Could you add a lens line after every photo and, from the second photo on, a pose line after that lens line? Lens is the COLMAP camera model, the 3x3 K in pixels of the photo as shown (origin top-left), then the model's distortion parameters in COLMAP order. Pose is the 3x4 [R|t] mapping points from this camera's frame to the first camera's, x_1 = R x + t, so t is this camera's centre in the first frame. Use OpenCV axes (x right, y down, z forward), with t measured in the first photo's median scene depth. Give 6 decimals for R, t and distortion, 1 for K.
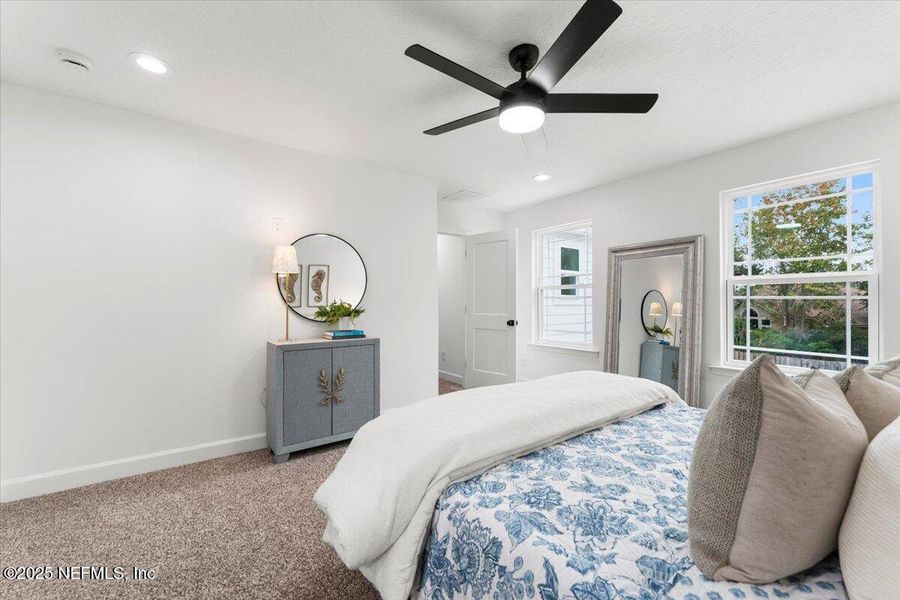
lens RADIAL K [[367.1, 0, 439.9], [0, 367.1, 300.9], [0, 0, 1]] dist [-0.000446, -0.000251]
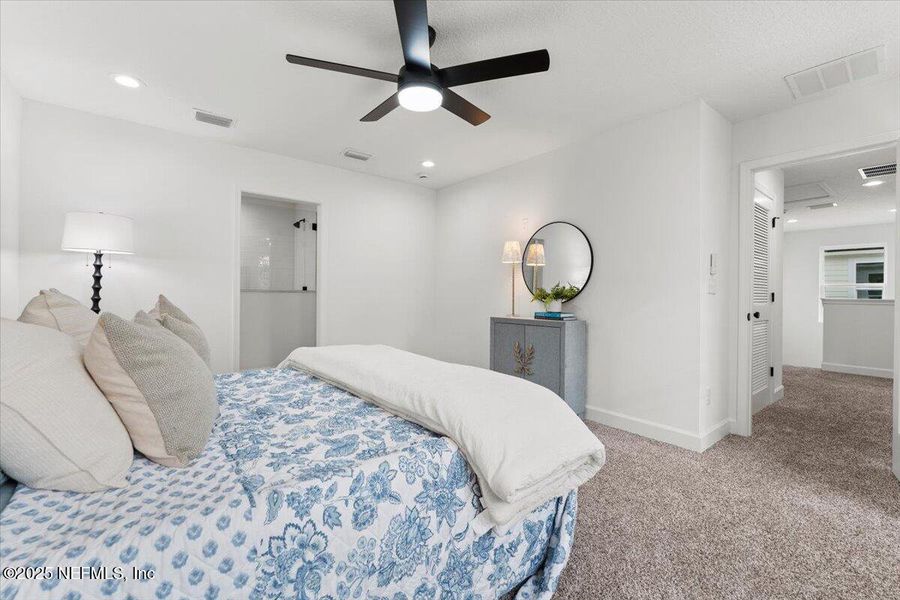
lens RADIAL K [[367.1, 0, 439.9], [0, 367.1, 300.9], [0, 0, 1]] dist [-0.000446, -0.000251]
pose [[0.088673, 0.018373, -0.995891, 1.303942], [-0.022967, 0.999602, 0.016397, 0.067814], [0.995796, 0.021419, 0.089059, 1.038067]]
